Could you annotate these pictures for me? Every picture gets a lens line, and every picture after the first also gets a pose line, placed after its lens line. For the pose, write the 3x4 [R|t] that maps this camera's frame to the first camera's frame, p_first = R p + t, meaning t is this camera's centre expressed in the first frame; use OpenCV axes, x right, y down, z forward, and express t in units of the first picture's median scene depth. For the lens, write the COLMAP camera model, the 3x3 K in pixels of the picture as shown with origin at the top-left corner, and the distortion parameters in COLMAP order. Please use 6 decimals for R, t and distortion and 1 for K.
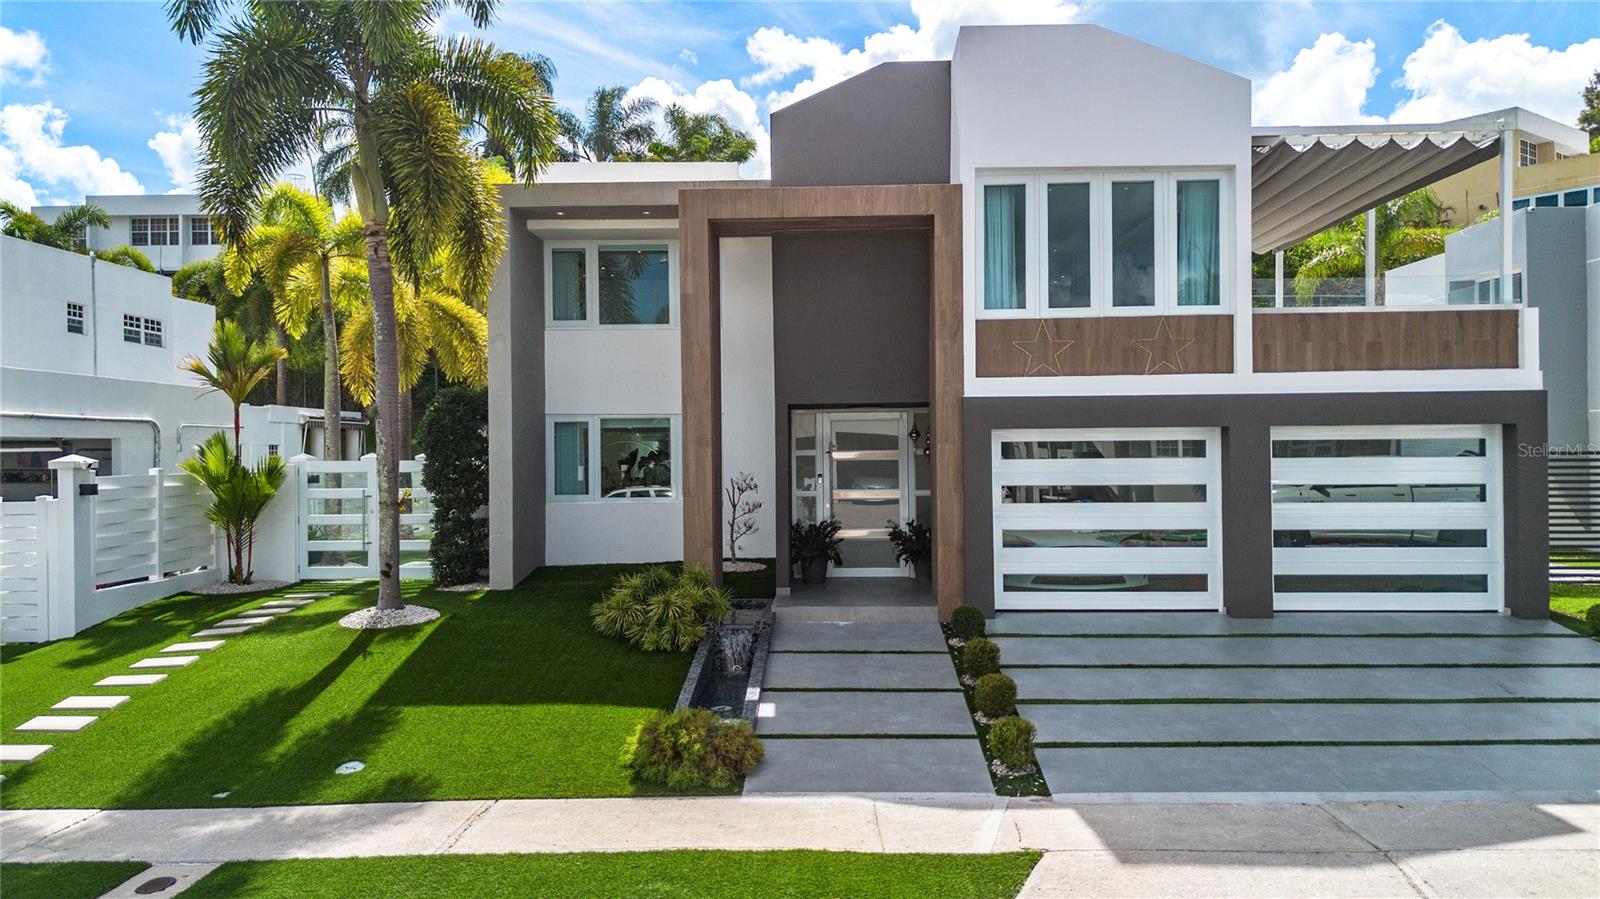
lens RADIAL K [[1160.5, 0, 800.0], [0, 1160.5, 449.5], [0, 0, 1]] dist [0.035727, -0.002057]
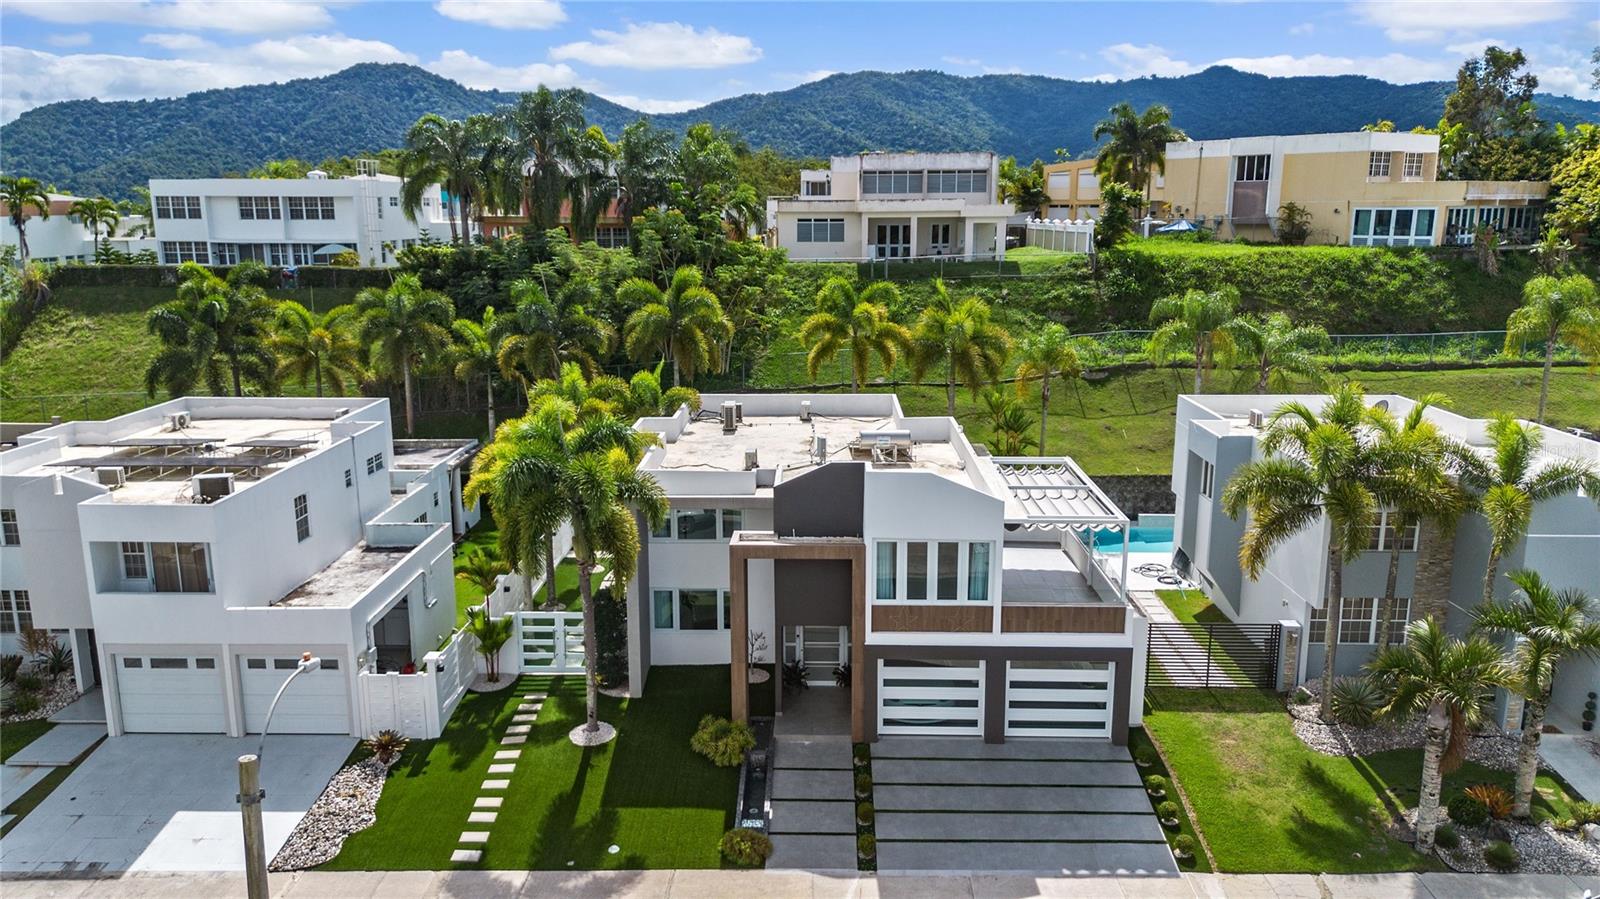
lens RADIAL K [[1146.3, 0, 800.0], [0, 1146.3, 449.5], [0, 0, 1]] dist [0.045001, -0.001762]
pose [[0.999947, 0.004020, 0.009515, 0.002158], [-0.005947, 0.977220, 0.212145, -0.828712], [-0.008445, -0.212190, 0.977192, -0.959554]]
